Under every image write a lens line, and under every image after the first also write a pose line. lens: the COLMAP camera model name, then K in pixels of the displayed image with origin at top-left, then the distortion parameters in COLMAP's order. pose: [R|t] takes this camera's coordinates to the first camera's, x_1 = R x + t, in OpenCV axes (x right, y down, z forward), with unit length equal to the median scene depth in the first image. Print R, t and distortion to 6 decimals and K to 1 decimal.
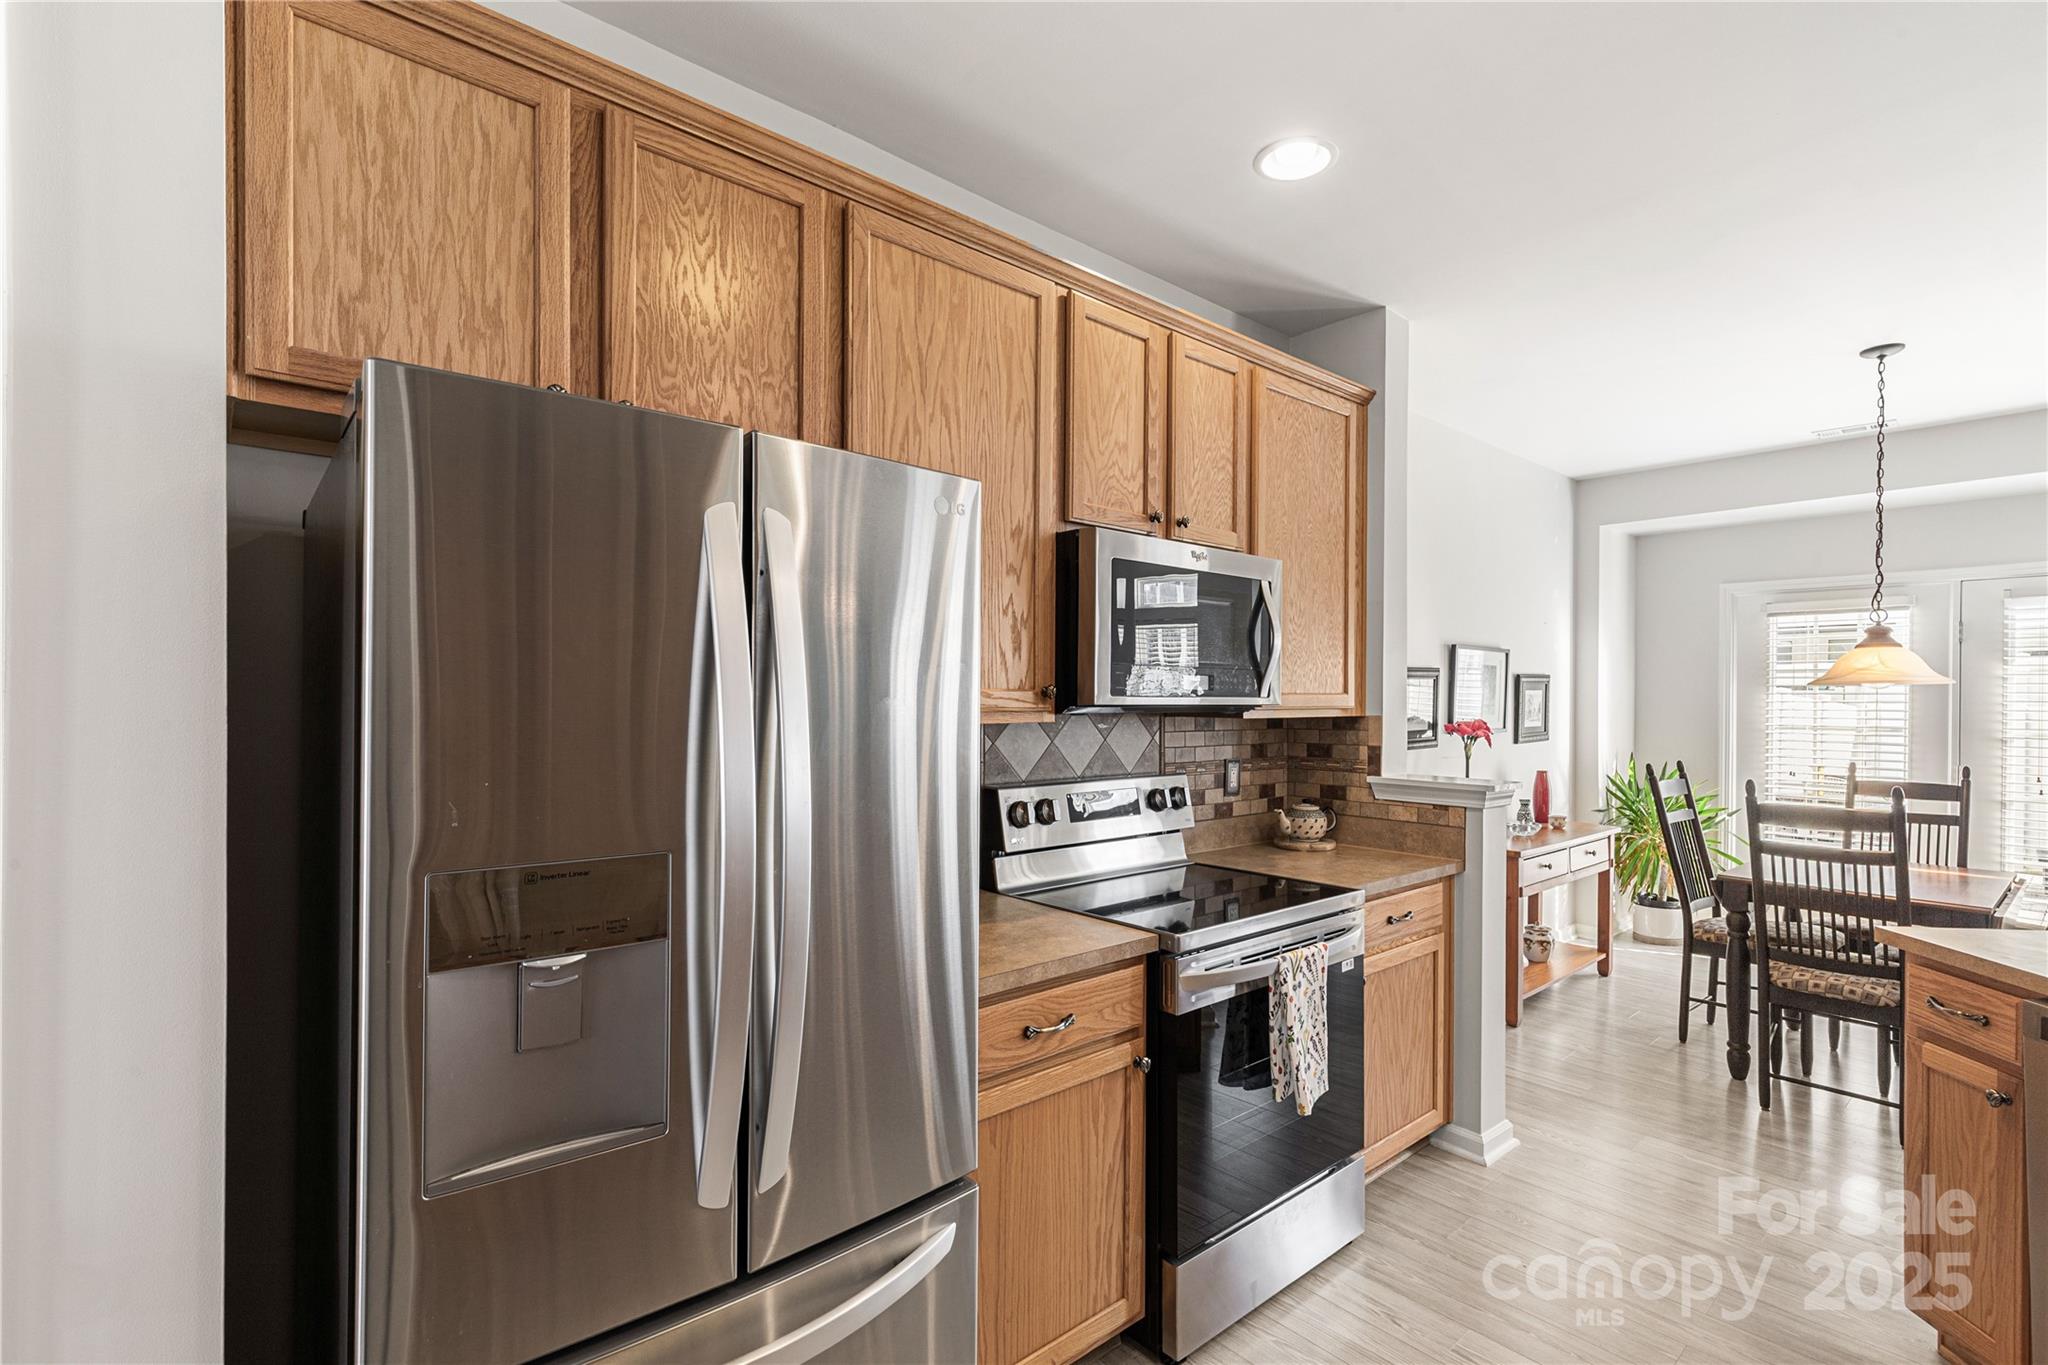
lens RADIAL K [[926.1, 0, 1014.5], [0, 926.1, 699.8], [0, 0, 1]] dist [0.000419, -0.000316]
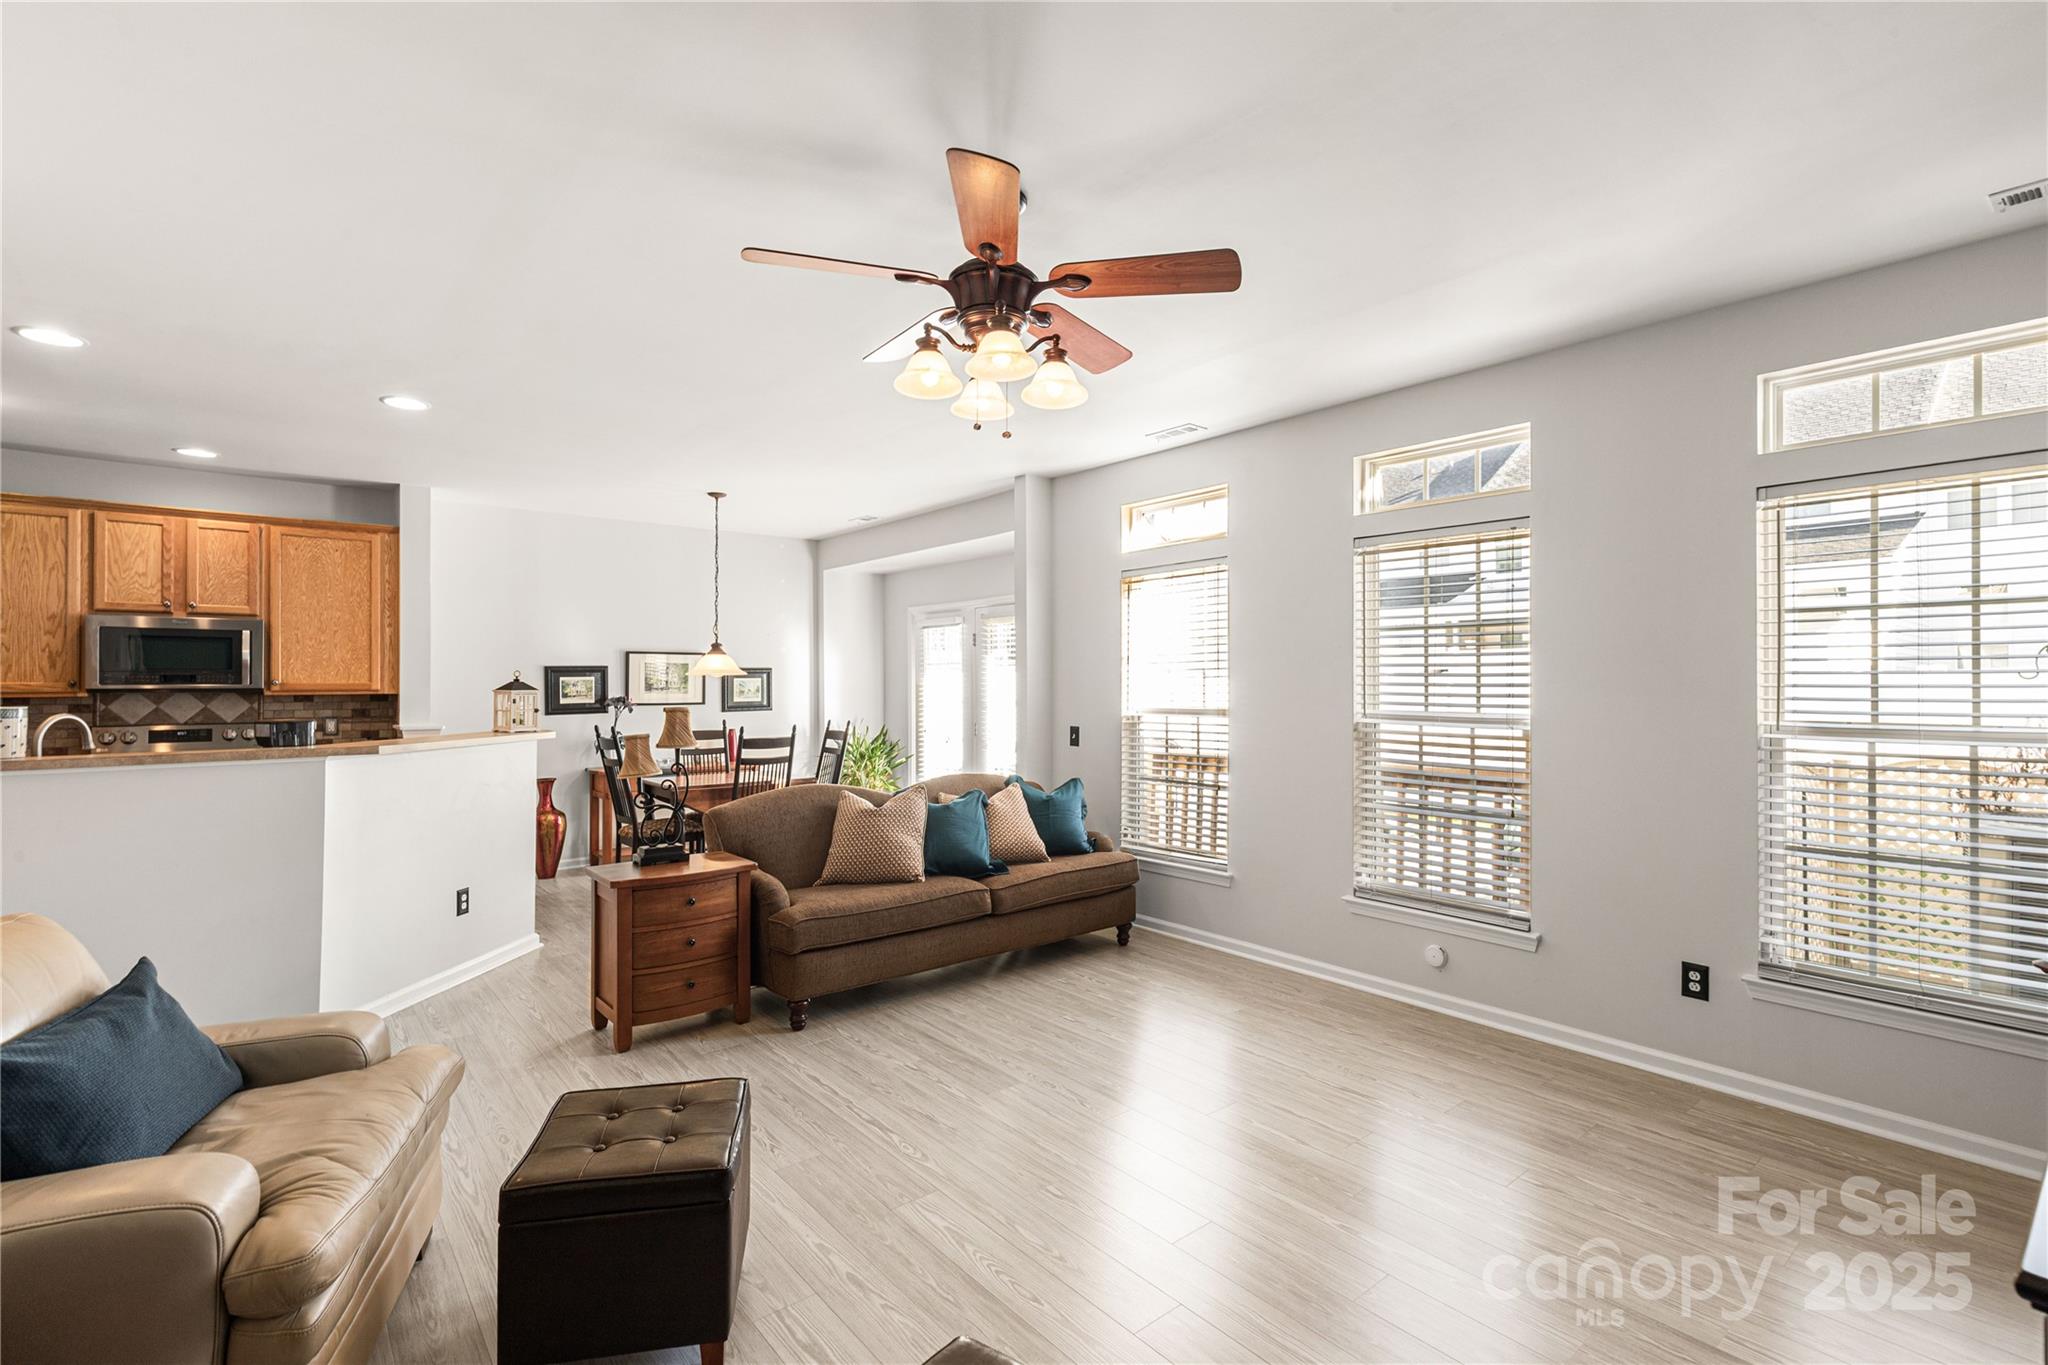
lens RADIAL K [[956.9, 0, 1024.0], [0, 956.9, 682.5], [0, 0, 1]] dist [0.018563, 0.000441]
pose [[0.999784, -0.008203, -0.019096, 1.757137], [0.008120, 0.999957, -0.004441, 0.013633], [0.019131, 0.004285, 0.999808, -1.008614]]
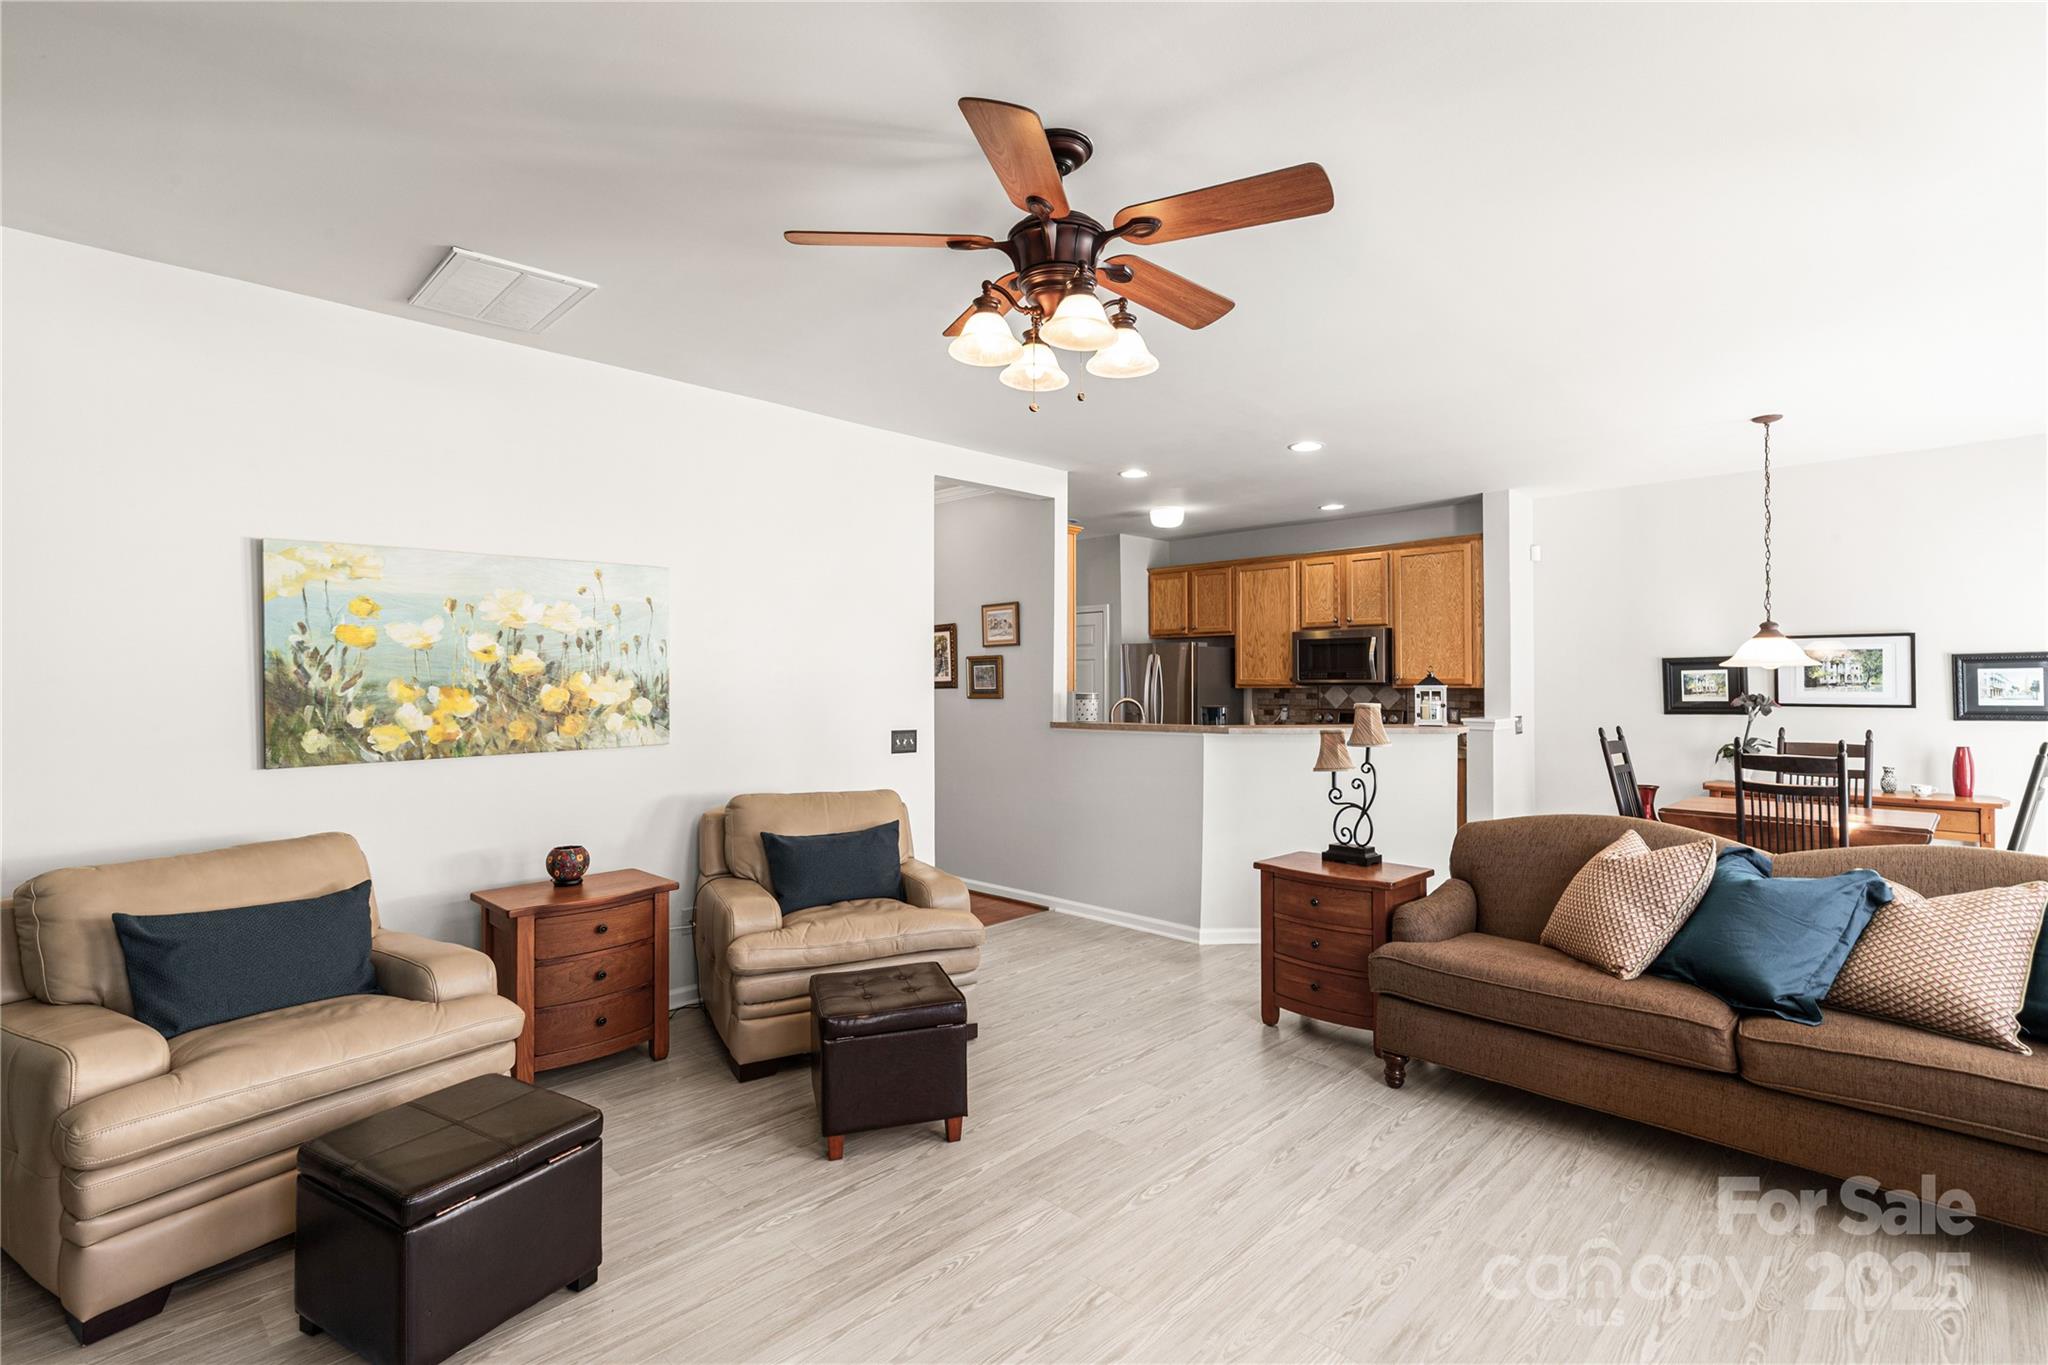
lens RADIAL K [[951.8, 0, 996.2], [0, 951.8, 677.3], [0, 0, 1]] dist [0.000082, -0.000039]
pose [[0.064600, -0.011256, -0.997848, 2.490983], [-0.000775, 0.999936, -0.011330, 0.018724], [0.997911, 0.001506, 0.064587, -0.236466]]
